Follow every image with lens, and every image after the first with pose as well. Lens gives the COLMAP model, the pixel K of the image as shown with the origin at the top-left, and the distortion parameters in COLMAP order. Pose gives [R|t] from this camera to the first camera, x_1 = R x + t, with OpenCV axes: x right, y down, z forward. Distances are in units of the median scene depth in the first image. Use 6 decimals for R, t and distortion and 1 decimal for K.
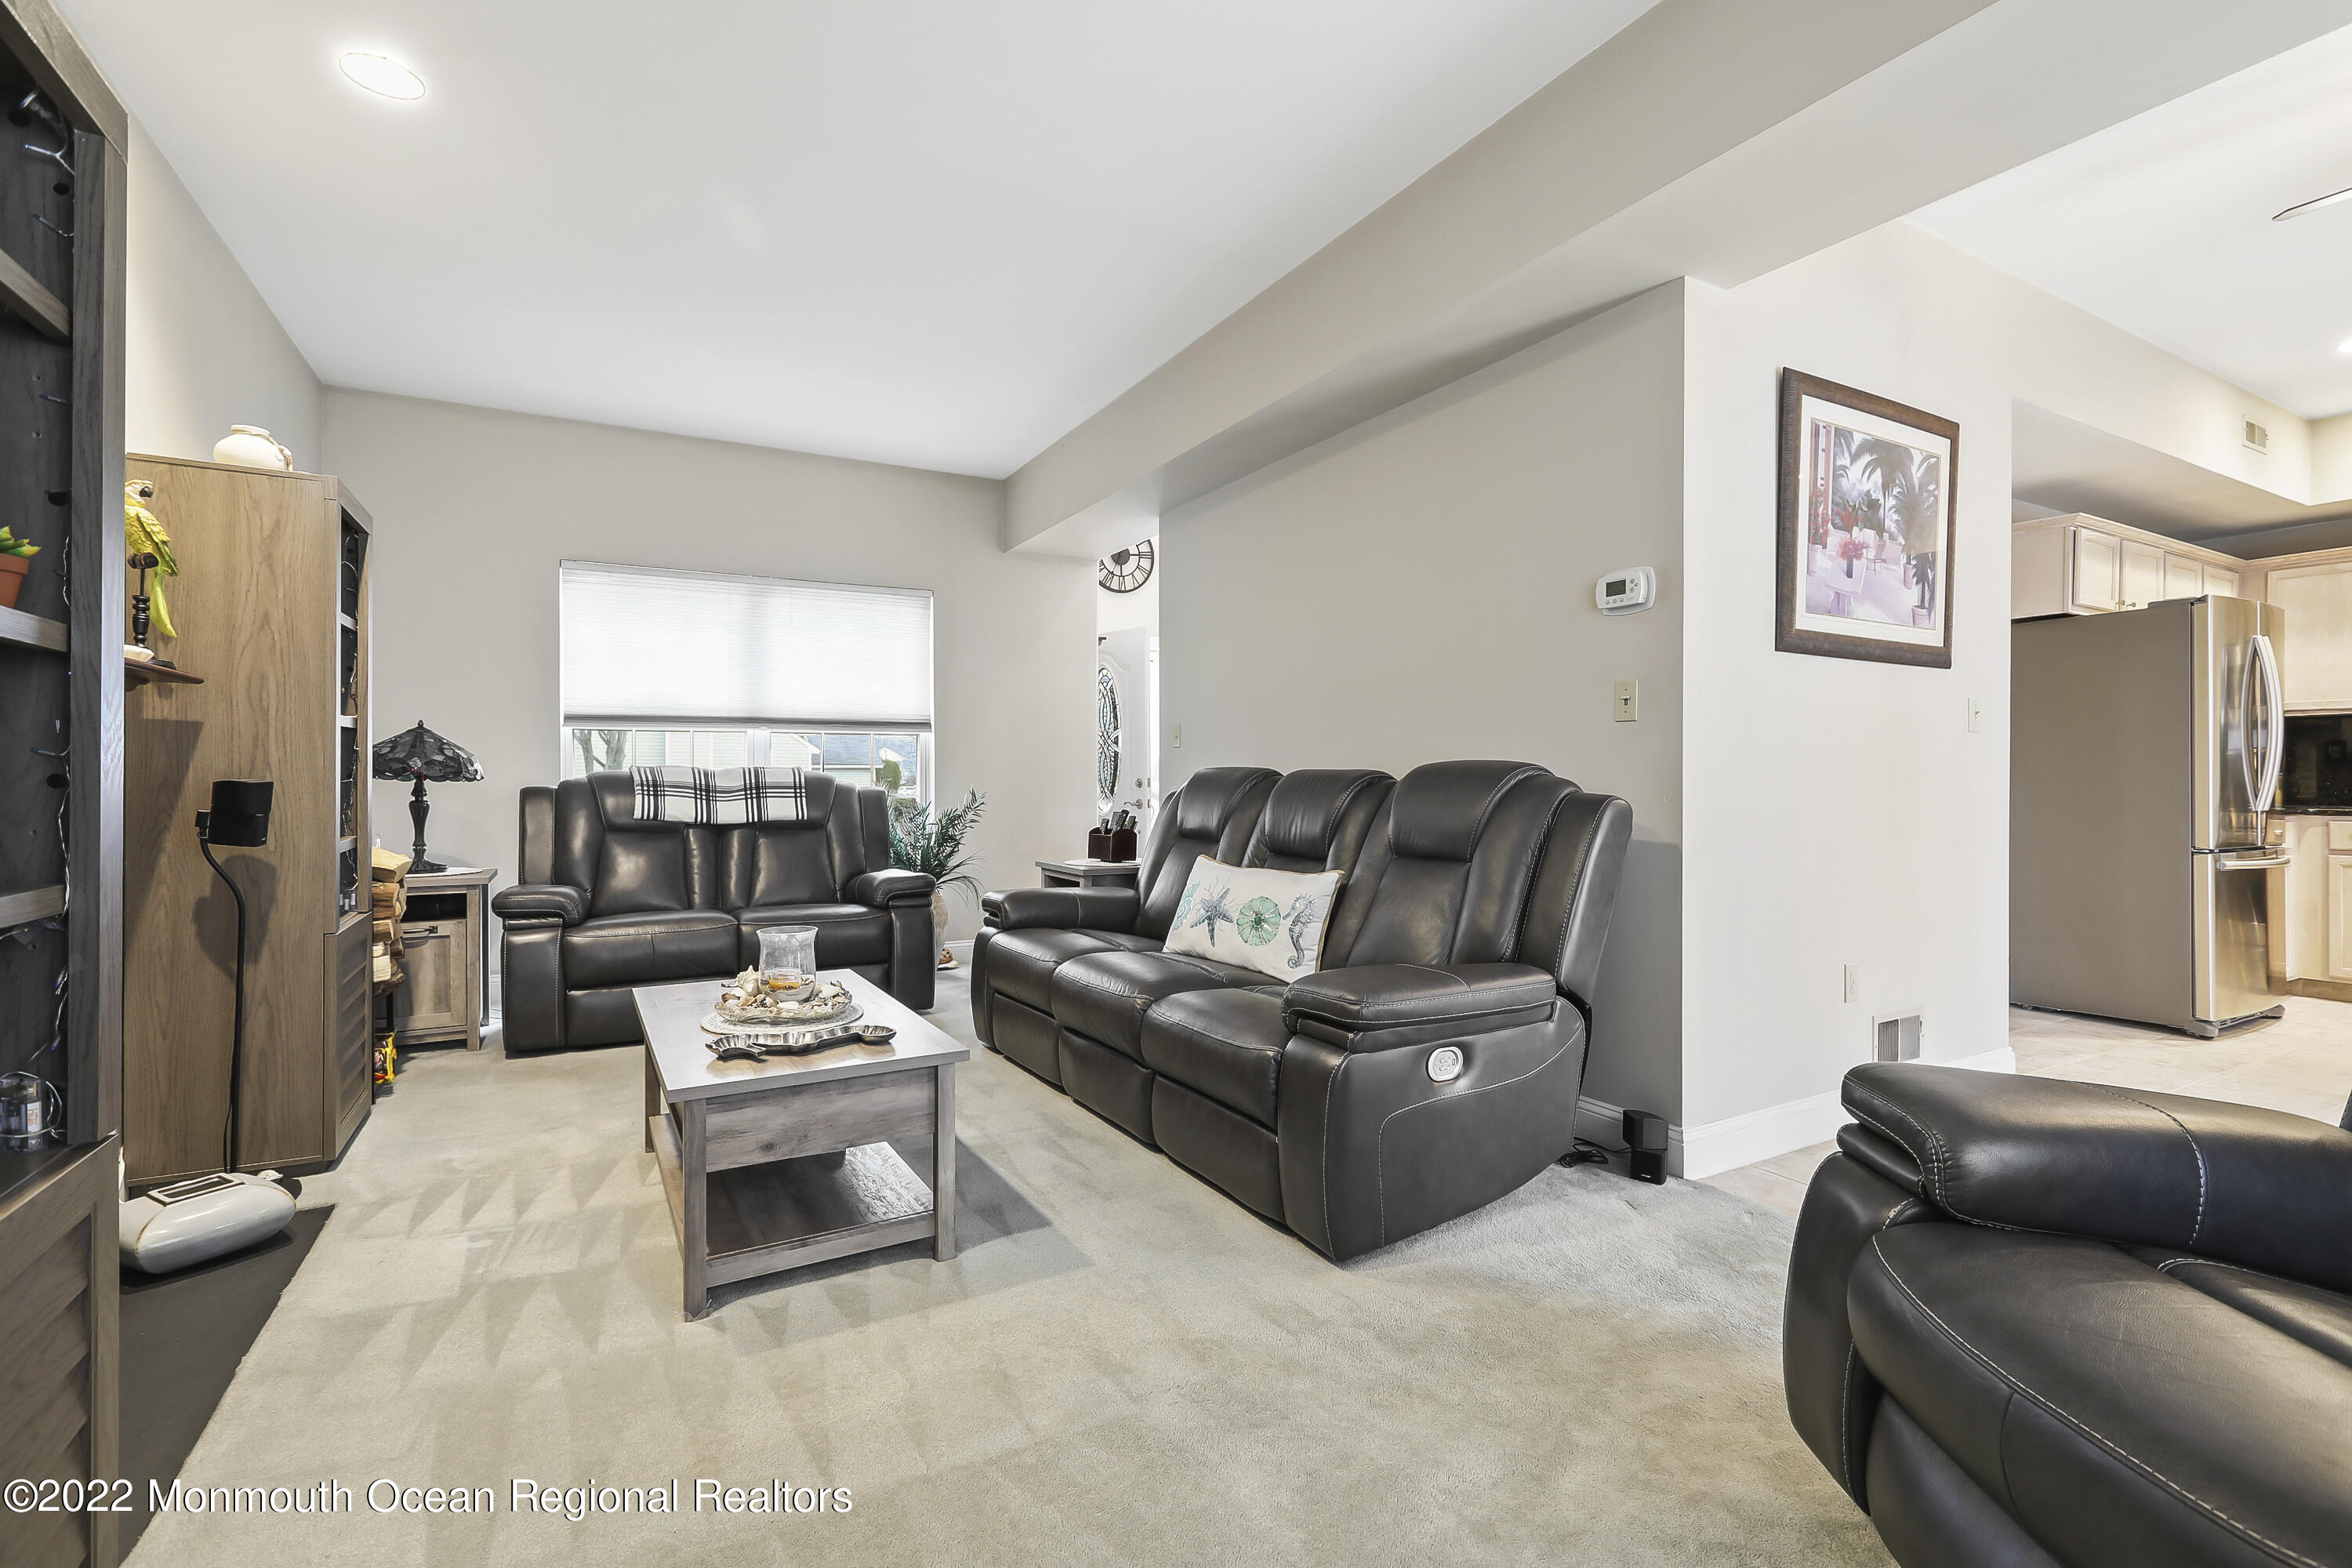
lens RADIAL K [[1061.7, 0, 1191.3], [0, 1061.7, 789.9], [0, 0, 1]] dist [-0.001194, 0.003149]
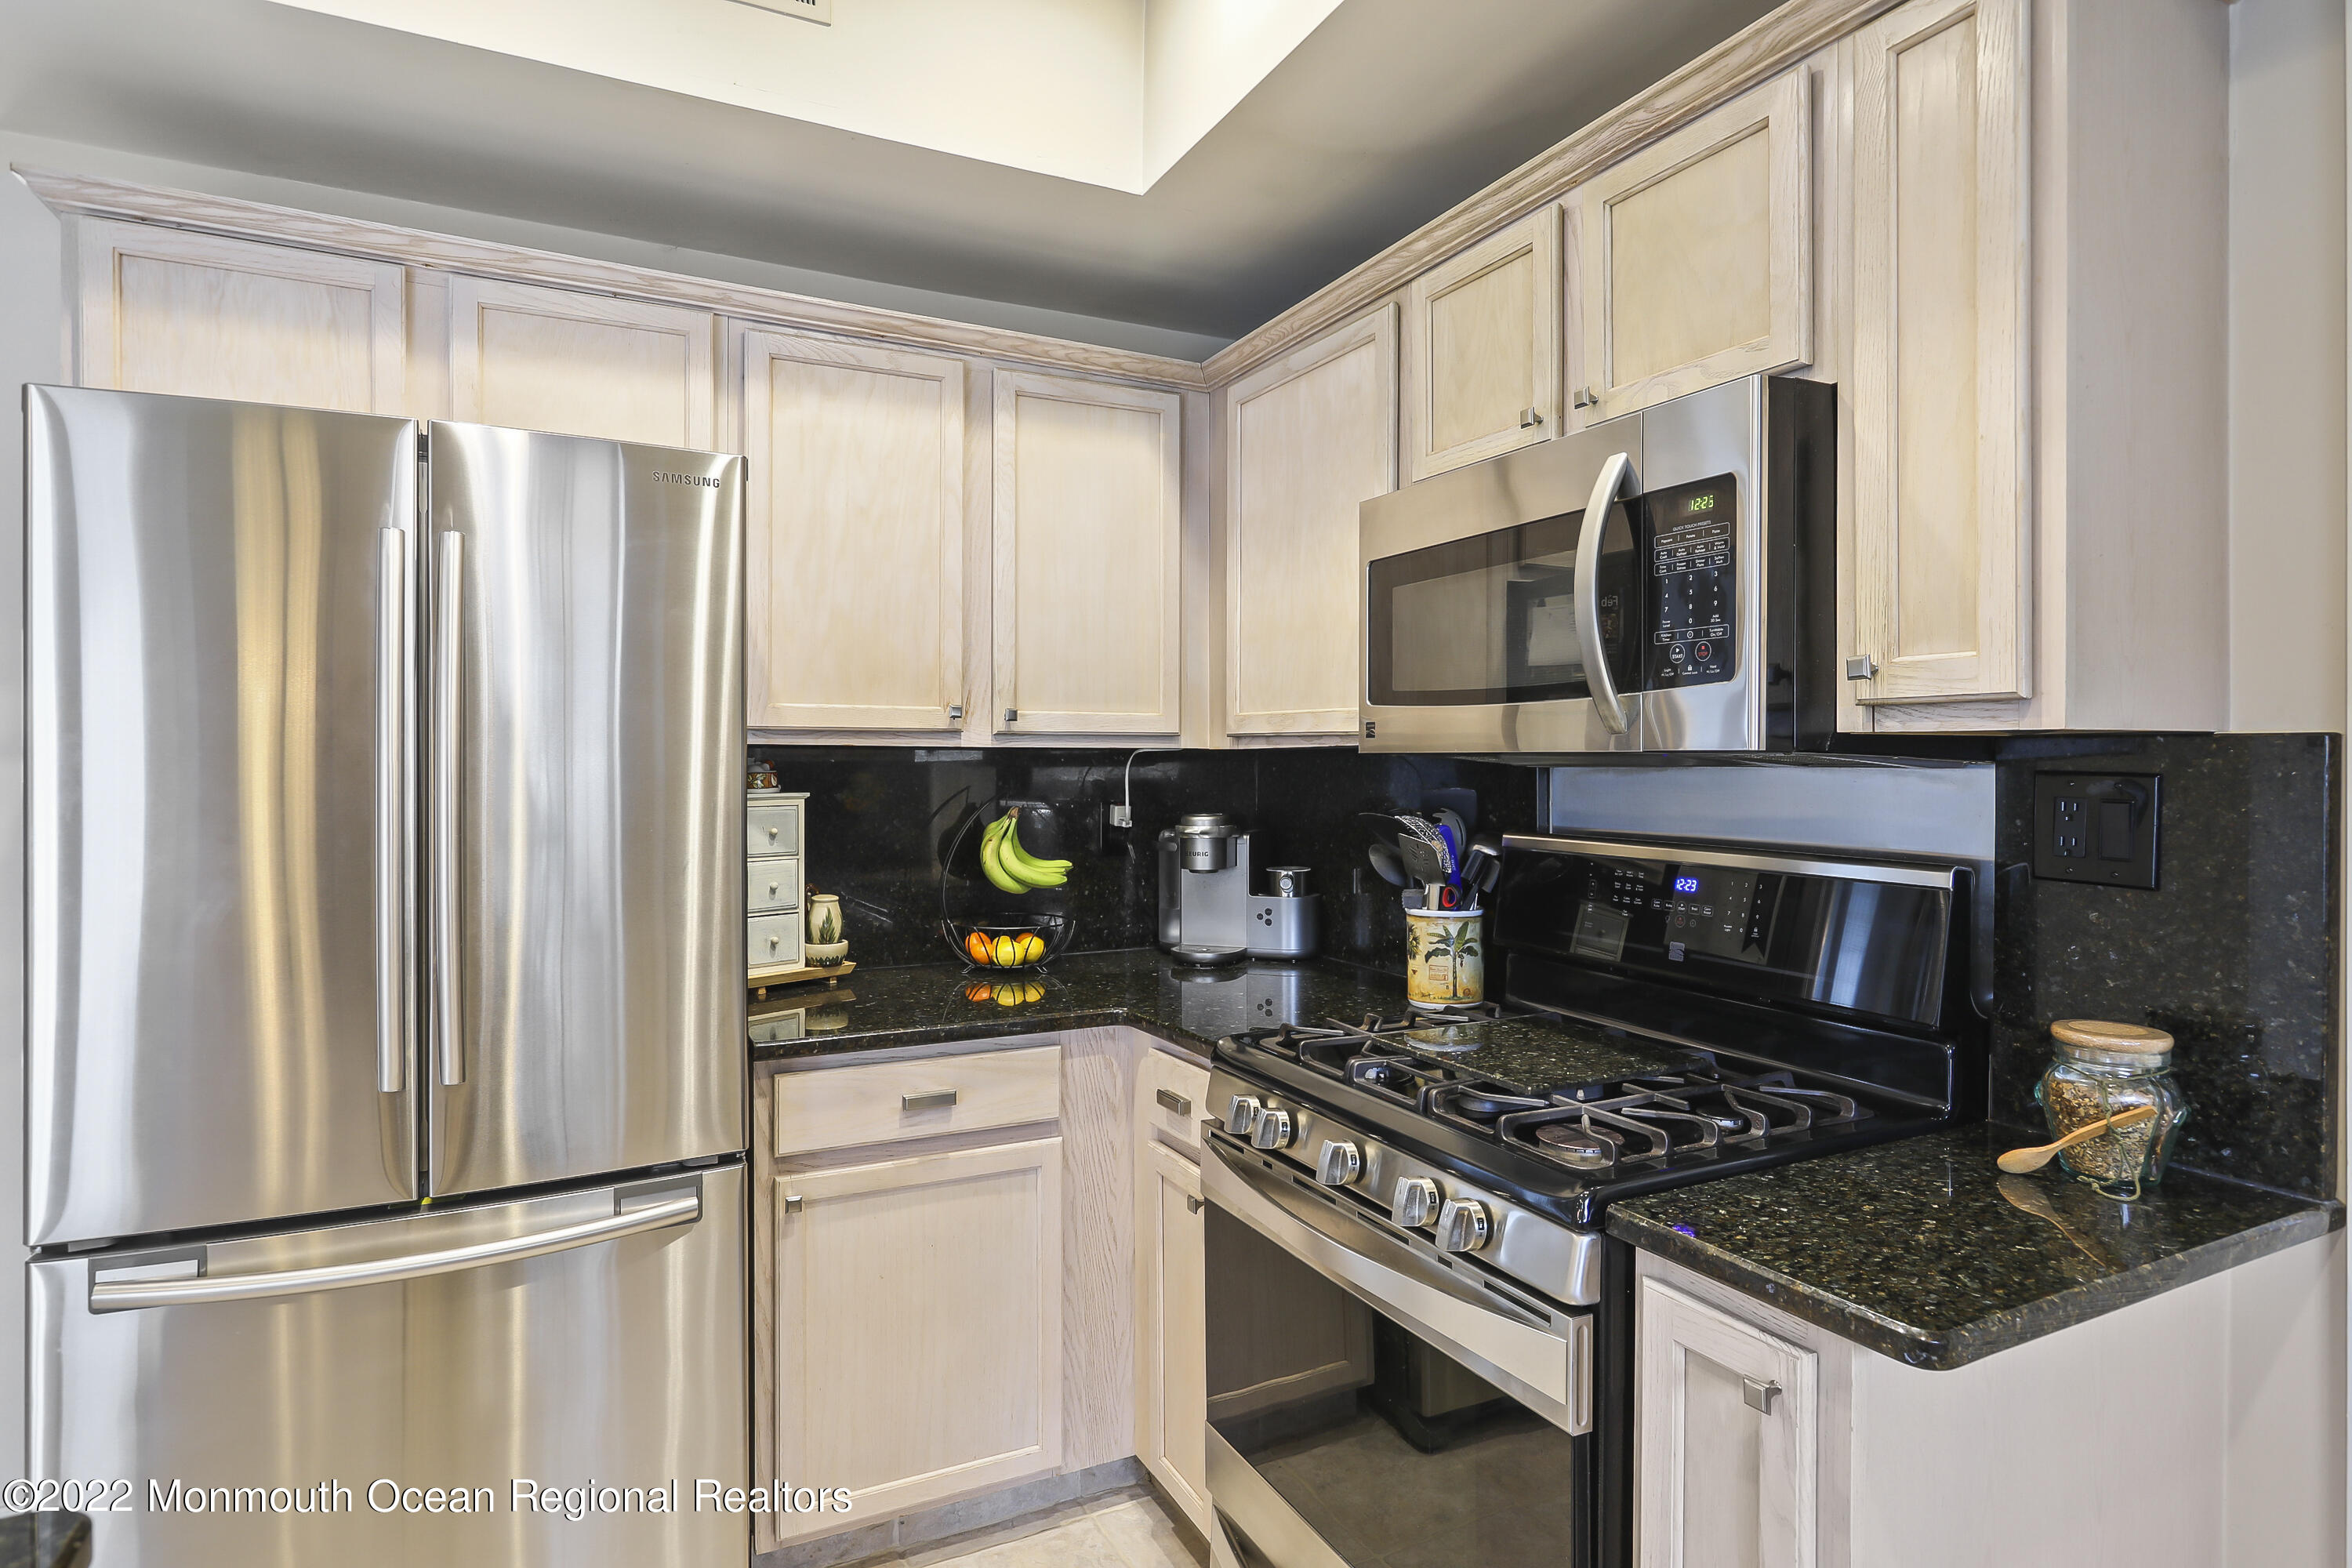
lens RADIAL K [[1278.6, 0, 1179.0], [0, 1278.6, 763.1], [0, 0, 1]] dist [-0.000283, 0.001155]
pose [[0.998805, 0.000521, -0.048866, 1.609057], [-0.000840, 0.999978, -0.006510, -0.094684], [0.048861, 0.006544, 0.998784, 0.818803]]
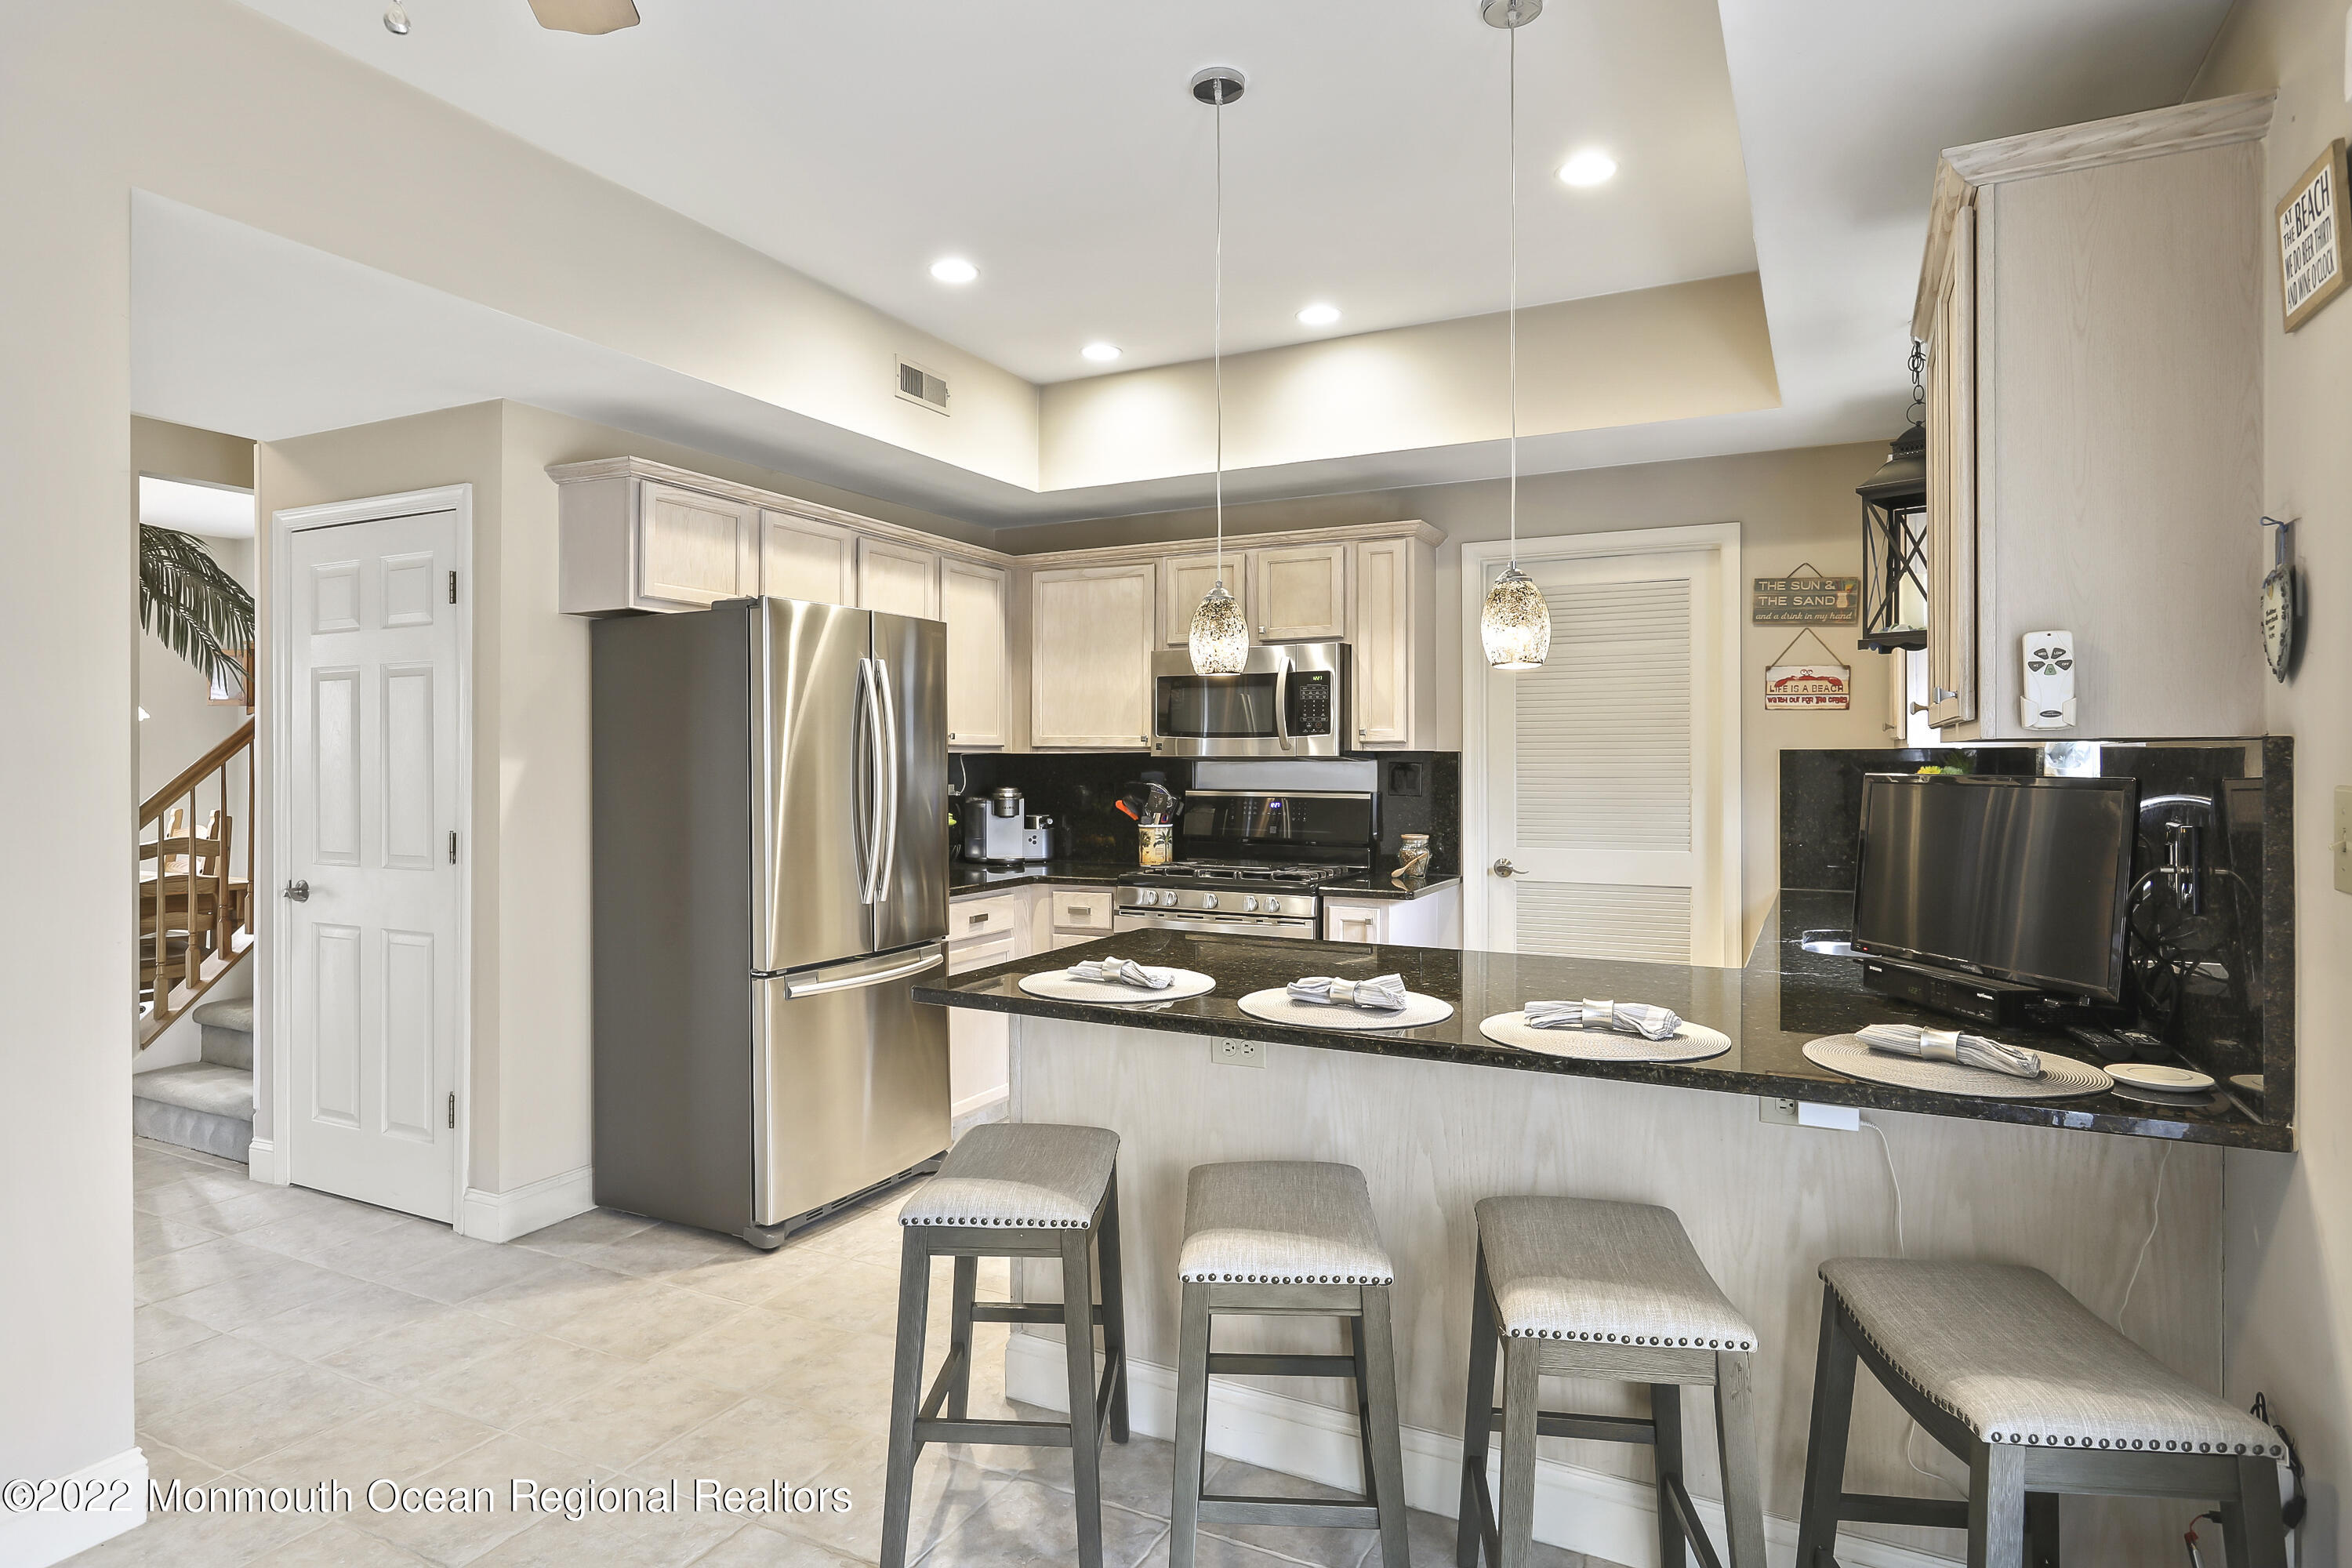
lens RADIAL K [[1278.6, 0, 1184.9], [0, 1278.6, 753.2], [0, 0, 1]] dist [-0.000283, 0.001155]
pose [[0.832267, 0.001744, 0.554372, 0.905469], [0.005812, 0.999913, -0.011870, -0.089473], [-0.554345, 0.013101, 0.832184, 0.213380]]
